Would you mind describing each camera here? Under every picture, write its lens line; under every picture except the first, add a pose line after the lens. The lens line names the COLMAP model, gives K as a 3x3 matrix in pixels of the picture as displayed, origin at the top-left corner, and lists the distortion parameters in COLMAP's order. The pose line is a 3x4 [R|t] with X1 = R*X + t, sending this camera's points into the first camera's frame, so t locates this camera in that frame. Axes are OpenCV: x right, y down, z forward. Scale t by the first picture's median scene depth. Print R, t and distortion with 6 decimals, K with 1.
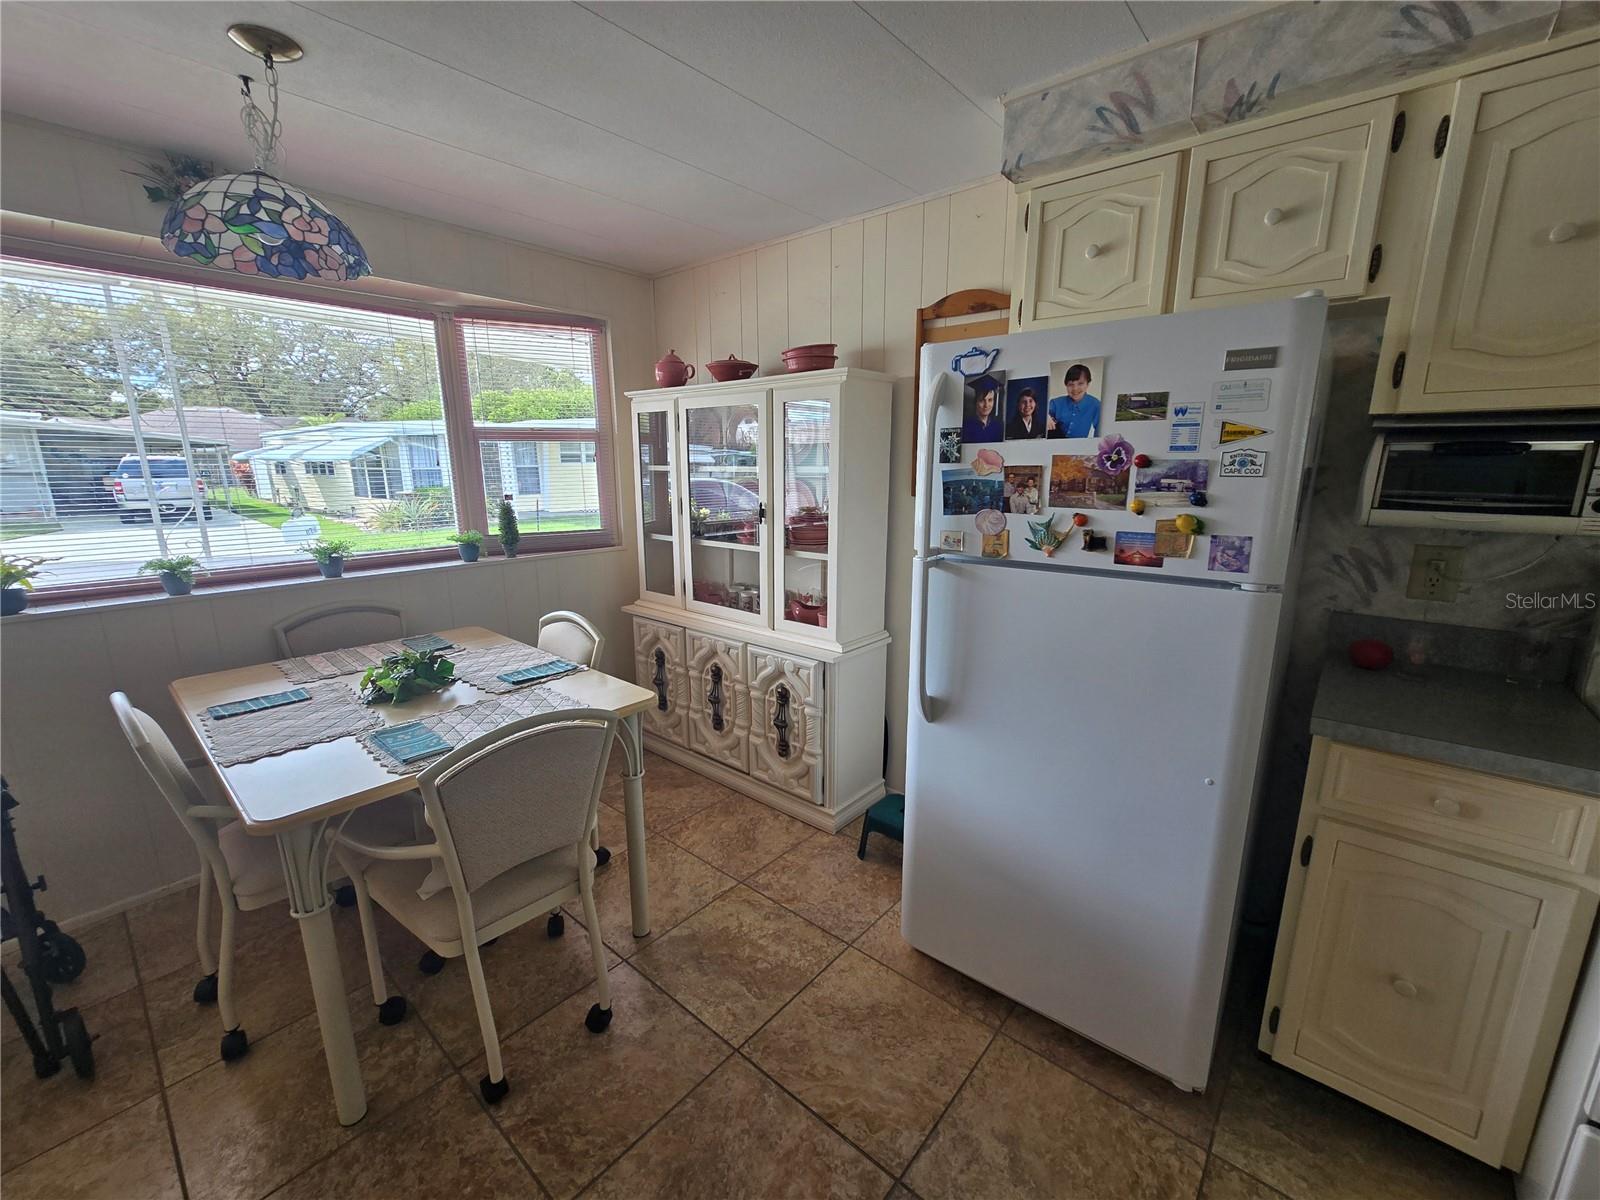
lens RADIAL K [[652.7, 0, 808.1], [0, 652.7, 602.8], [0, 0, 1]] dist [-0.002567, -0.000067]
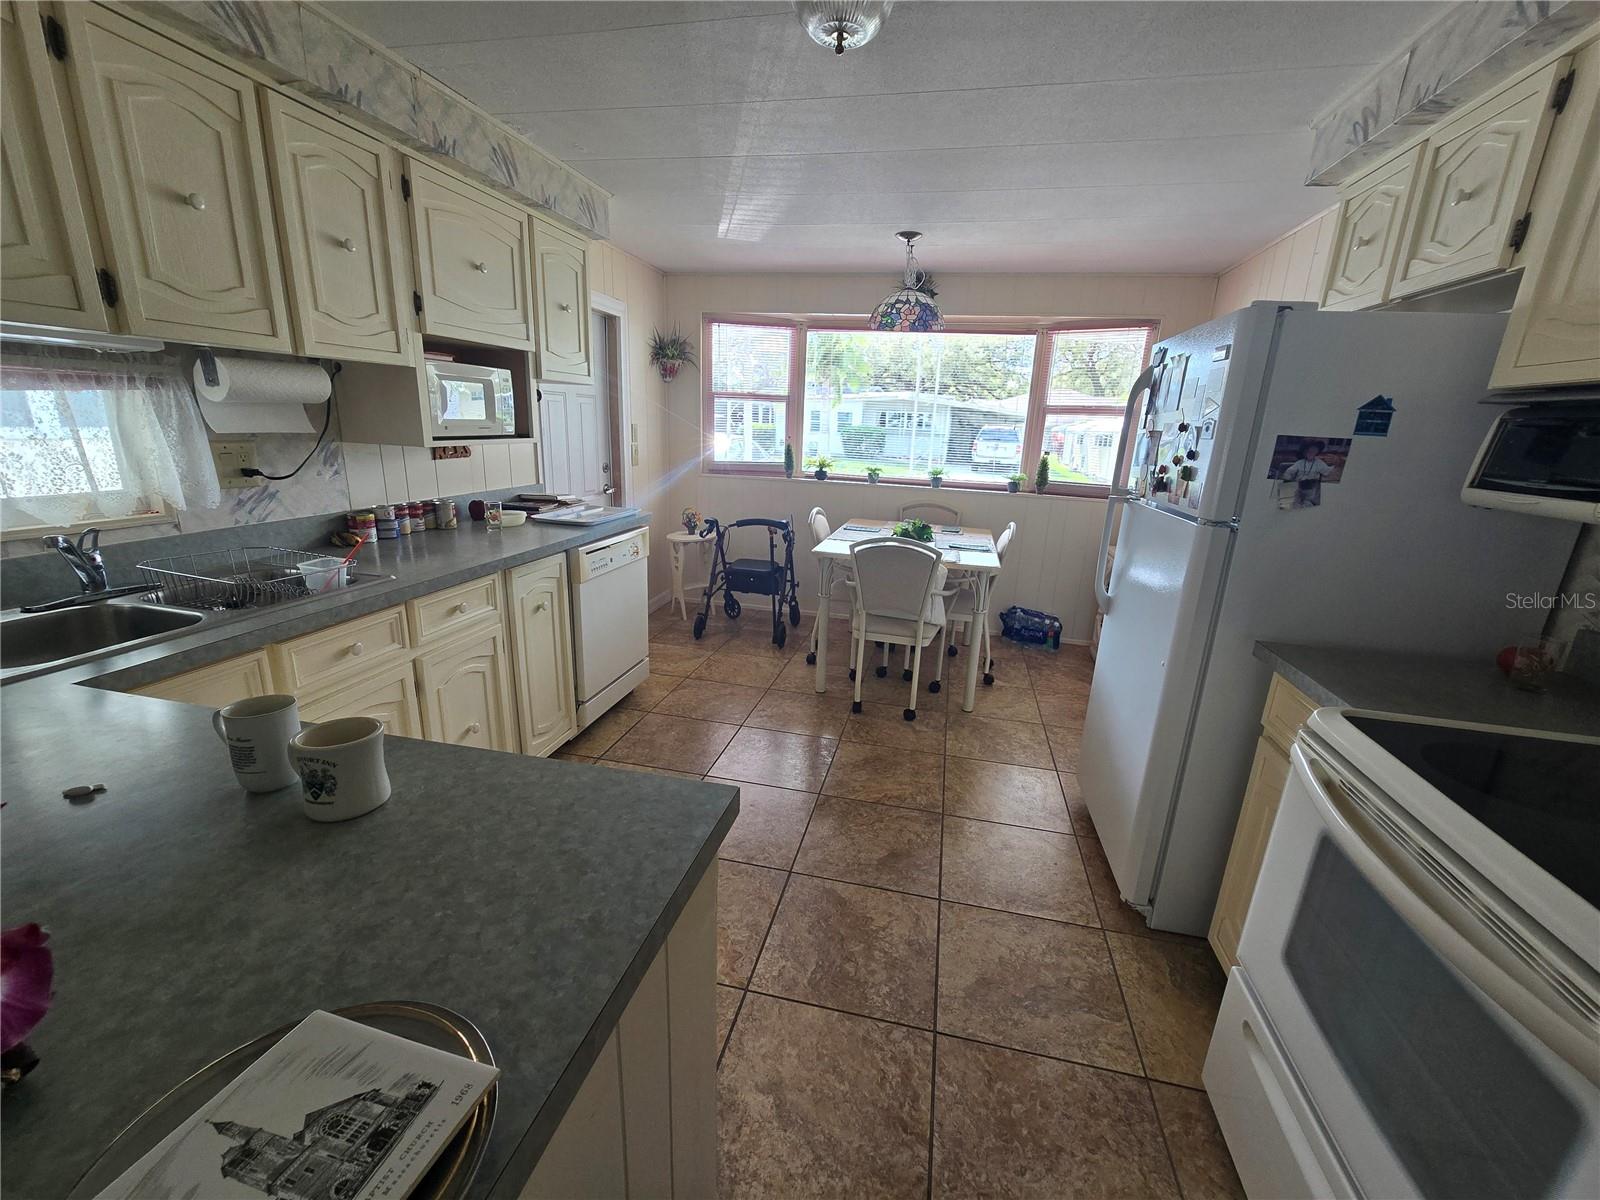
lens RADIAL K [[652.7, 0, 808.1], [0, 652.7, 602.8], [0, 0, 1]] dist [-0.002567, -0.000067]
pose [[0.469520, 0.256754, -0.844765, 1.213815], [-0.233386, 0.958843, 0.161711, 0.090985], [0.851517, 0.121230, 0.510119, -0.307311]]
